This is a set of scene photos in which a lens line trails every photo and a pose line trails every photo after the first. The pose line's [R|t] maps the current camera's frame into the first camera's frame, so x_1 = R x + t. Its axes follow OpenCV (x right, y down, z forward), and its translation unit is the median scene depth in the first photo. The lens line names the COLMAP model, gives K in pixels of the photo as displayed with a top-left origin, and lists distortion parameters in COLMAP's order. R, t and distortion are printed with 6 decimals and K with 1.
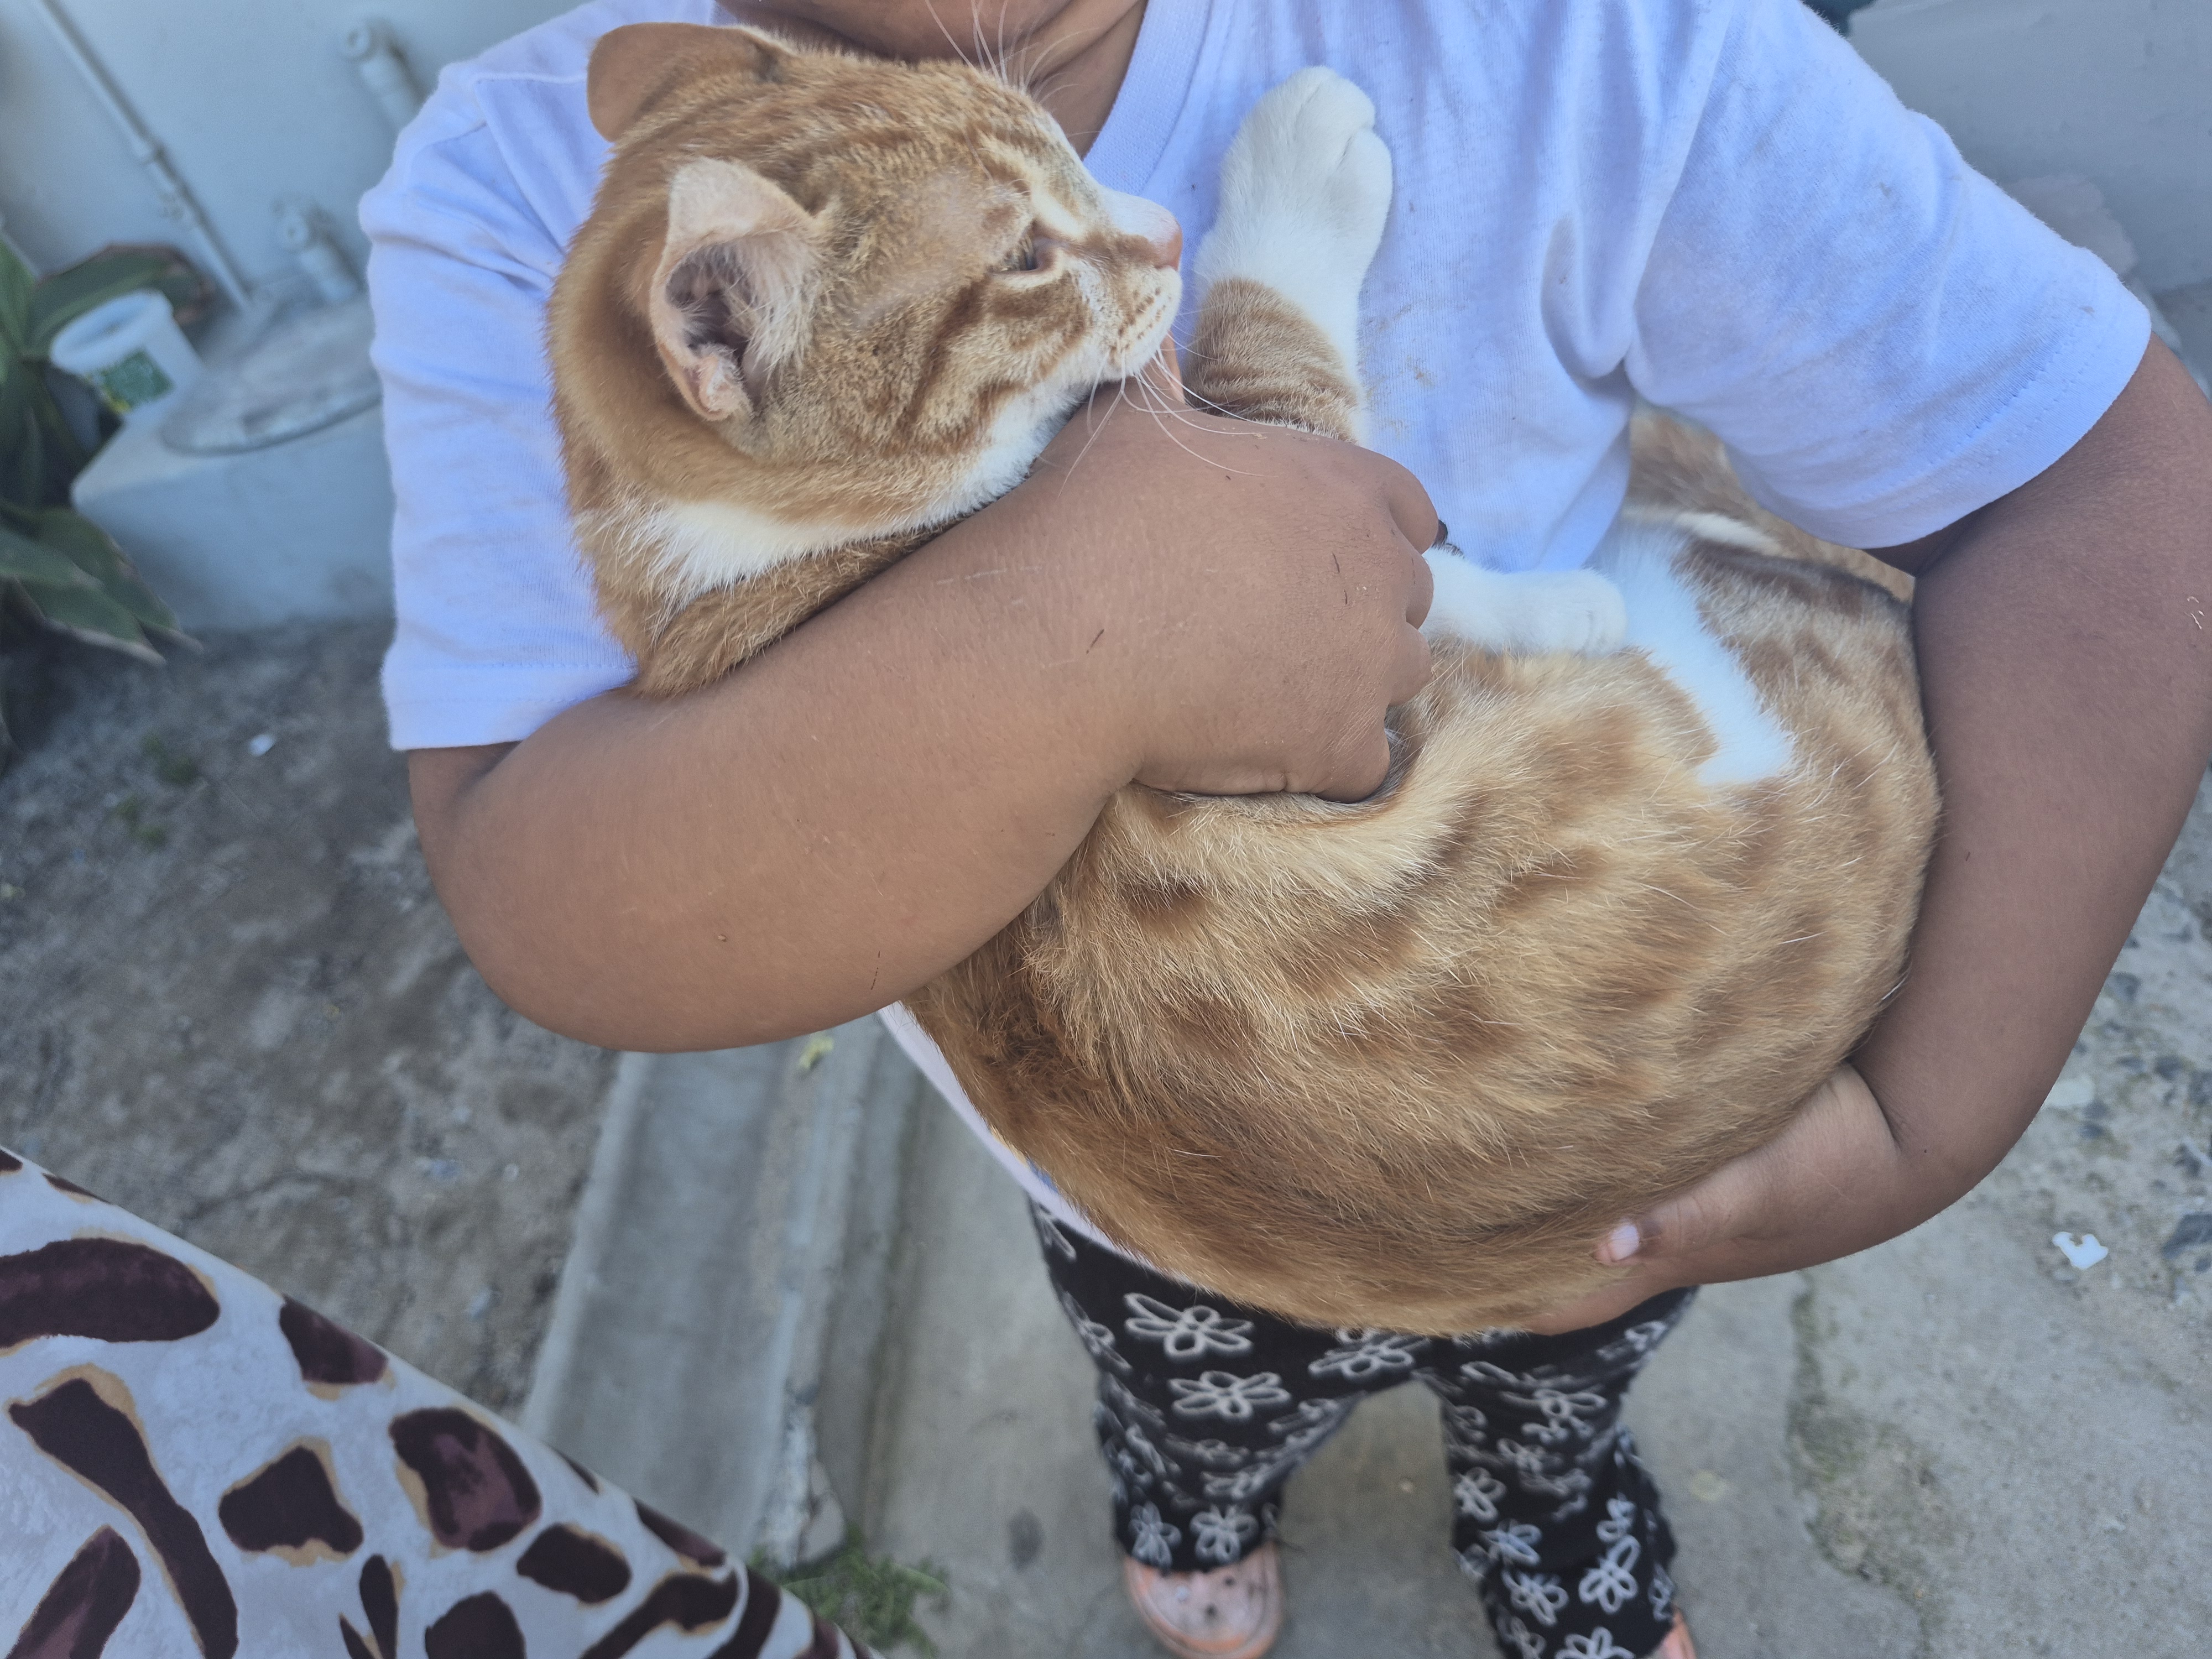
lens RADIAL K [[1509.2, 0, 1089.5], [0, 1509.2, 821.8], [0, 0, 1]] dist [0.064197, -0.073279]
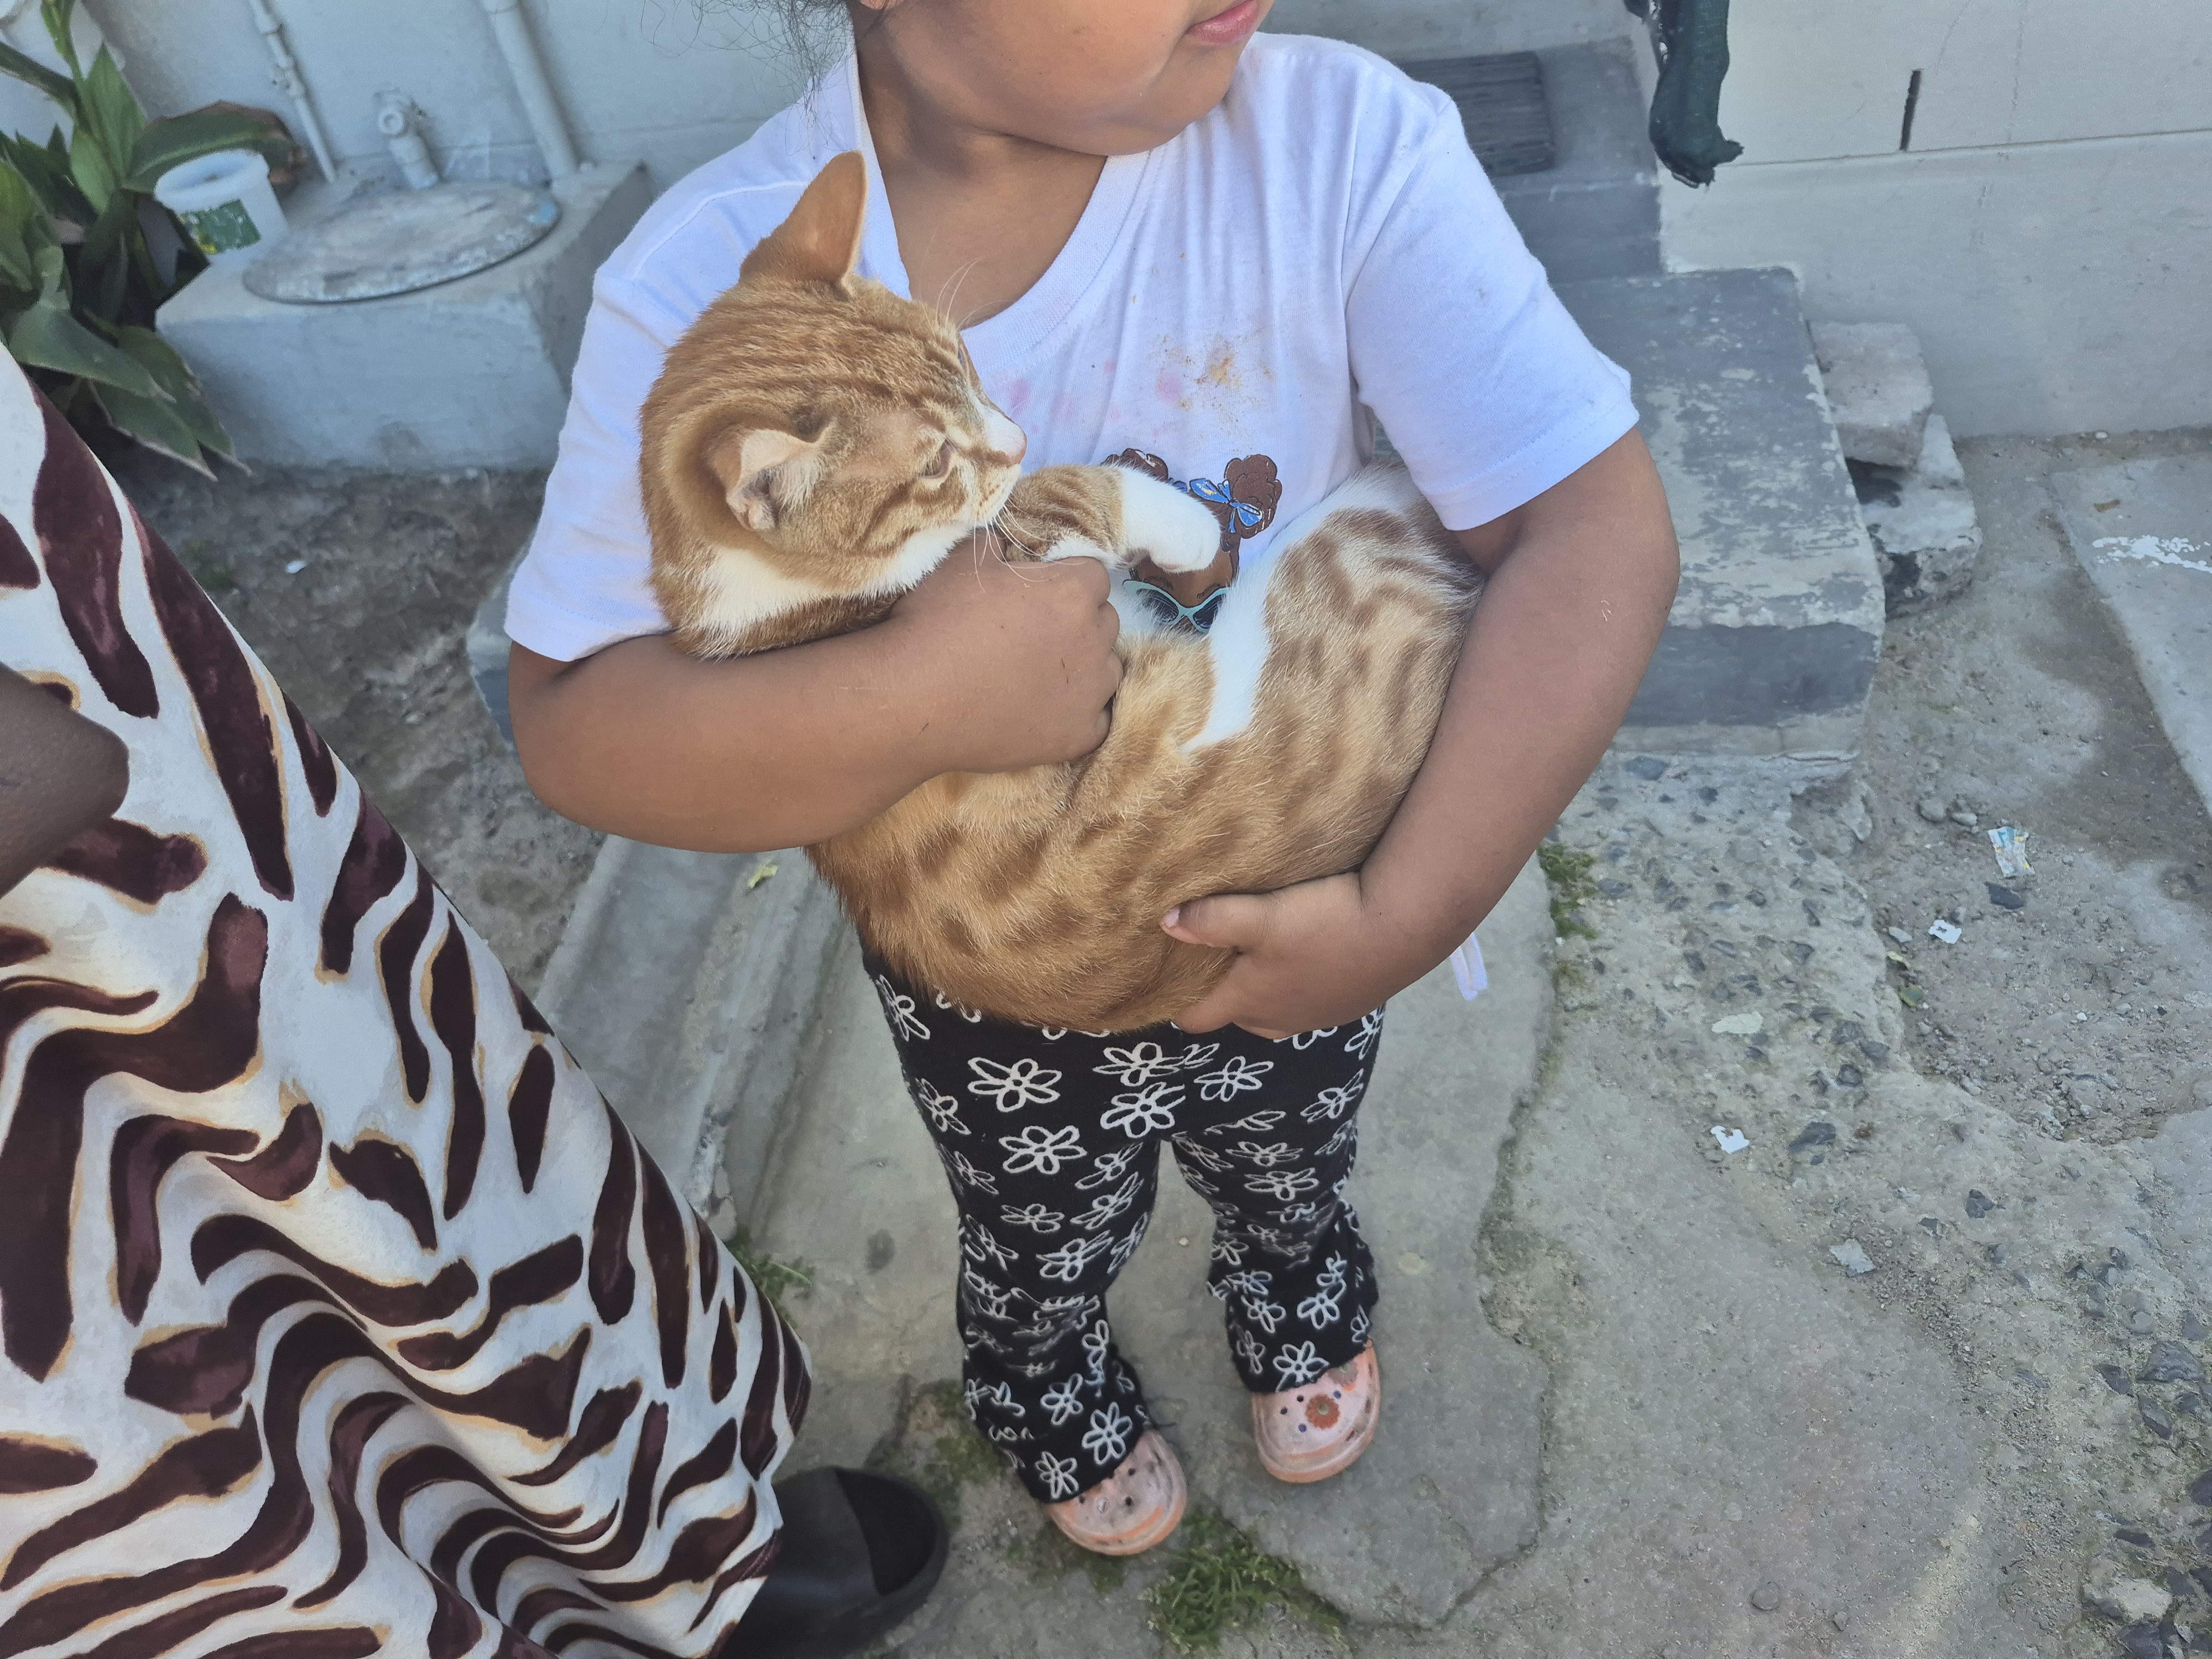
lens RADIAL K [[1569.2, 0, 1110.6], [0, 1569.2, 823.2], [0, 0, 1]] dist [0.076881, -0.083650]
pose [[0.987434, 0.150593, 0.047919, 0.028739], [-0.149349, 0.988372, -0.028566, 0.129269], [-0.051664, 0.021050, 0.998443, -0.303918]]
